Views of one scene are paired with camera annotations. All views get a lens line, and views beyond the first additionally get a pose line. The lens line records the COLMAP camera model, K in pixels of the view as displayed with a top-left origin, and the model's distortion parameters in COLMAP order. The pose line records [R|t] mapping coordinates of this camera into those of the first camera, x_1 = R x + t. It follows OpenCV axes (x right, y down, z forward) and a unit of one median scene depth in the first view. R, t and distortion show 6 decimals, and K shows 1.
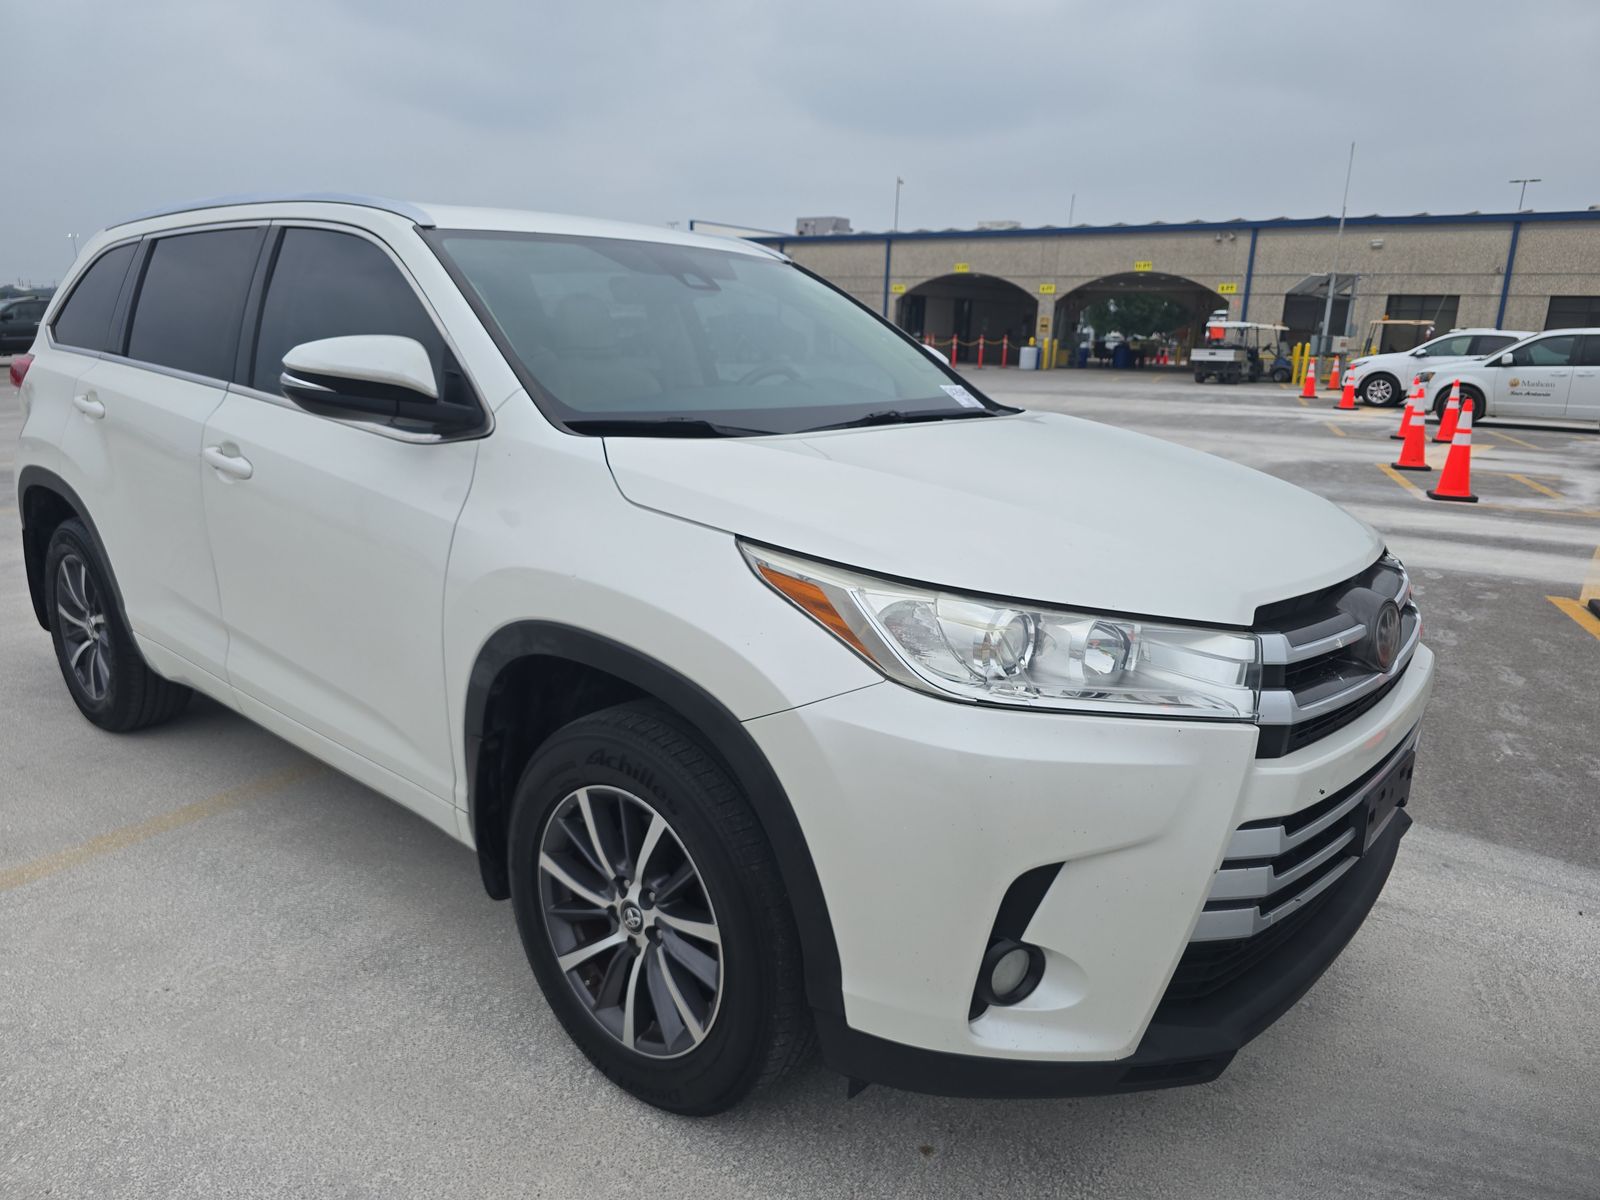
lens RADIAL K [[1143.7, 0, 823.8], [0, 1143.7, 599.3], [0, 0, 1]] dist [0.007030, -0.022645]
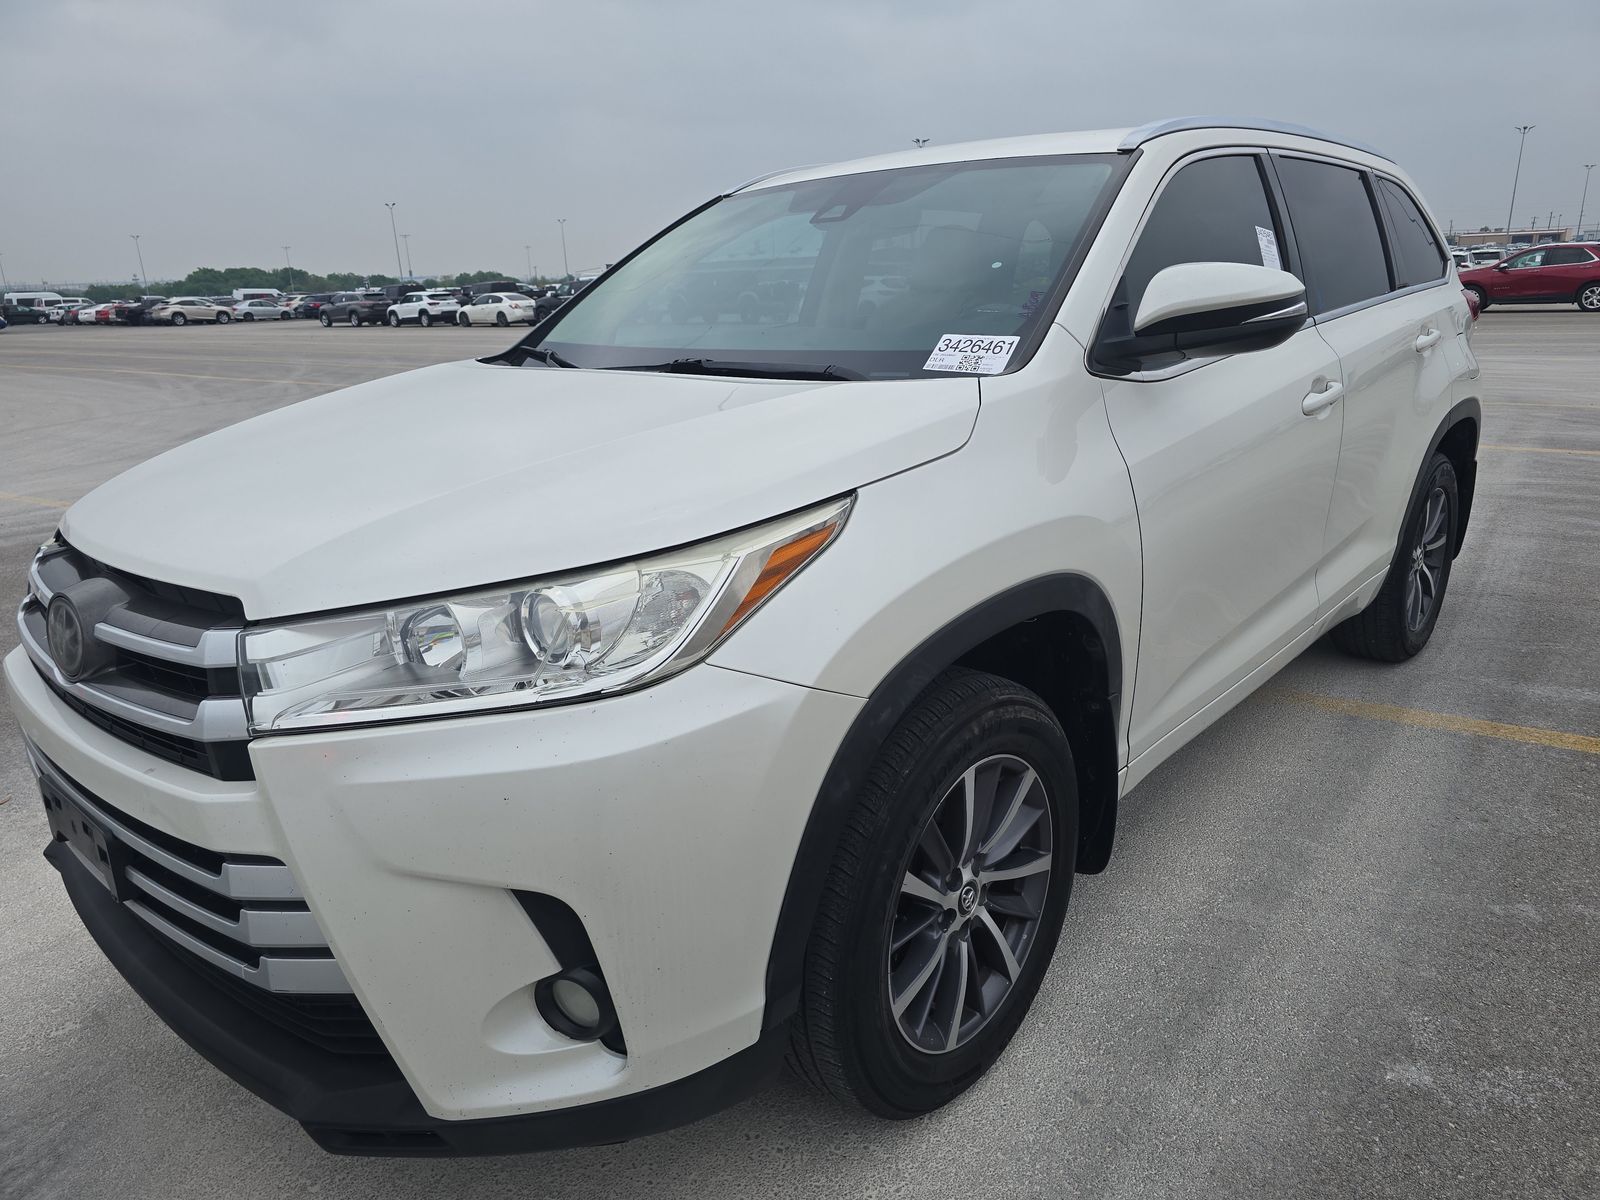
lens RADIAL K [[1143.7, 0, 823.8], [0, 1143.7, 599.3], [0, 0, 1]] dist [0.007030, -0.022645]
pose [[-0.051410, 0.250780, -0.966678, 1.289478], [-0.200924, 0.945568, 0.255989, -0.324426], [0.978257, 0.207389, 0.001776, 1.570931]]
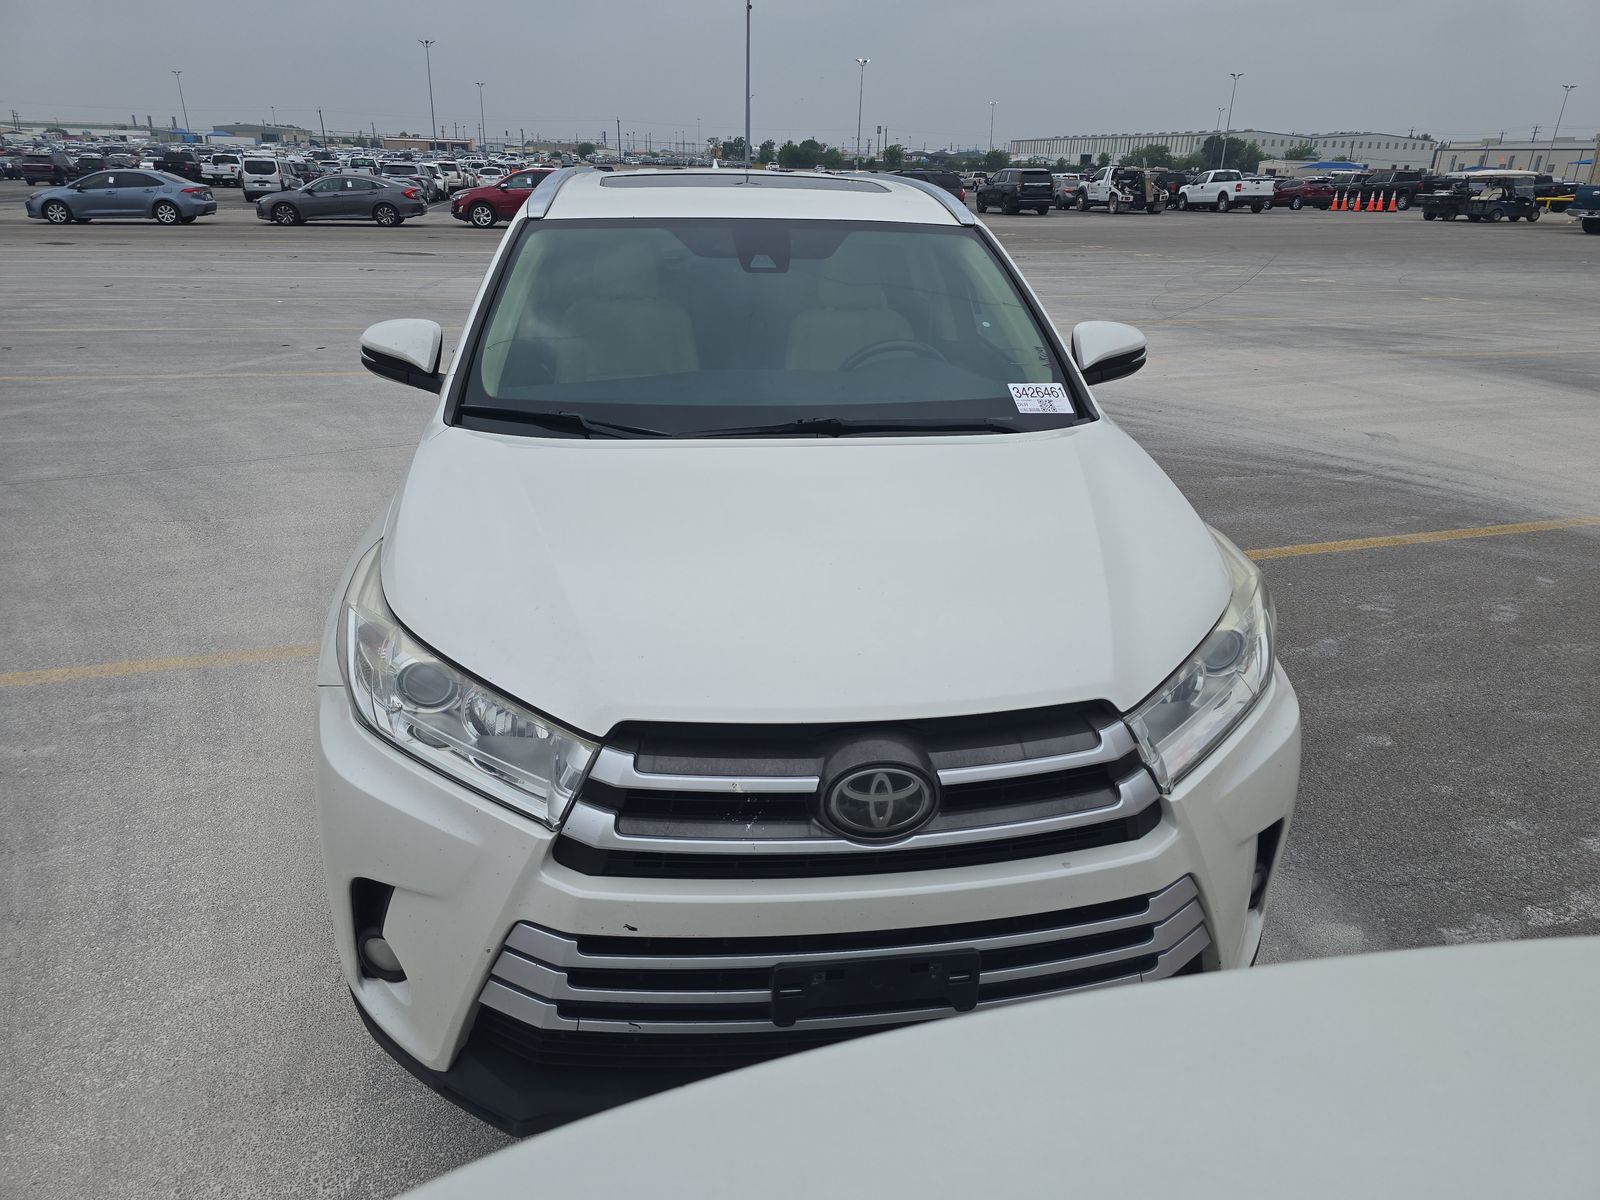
lens RADIAL K [[1143.7, 0, 823.8], [0, 1143.7, 599.3], [0, 0, 1]] dist [0.007030, -0.022645]
pose [[0.737244, 0.236967, -0.632706, 0.980911], [-0.161864, 0.971151, 0.175117, -0.257372], [0.655950, -0.026691, 0.754332, 0.365168]]
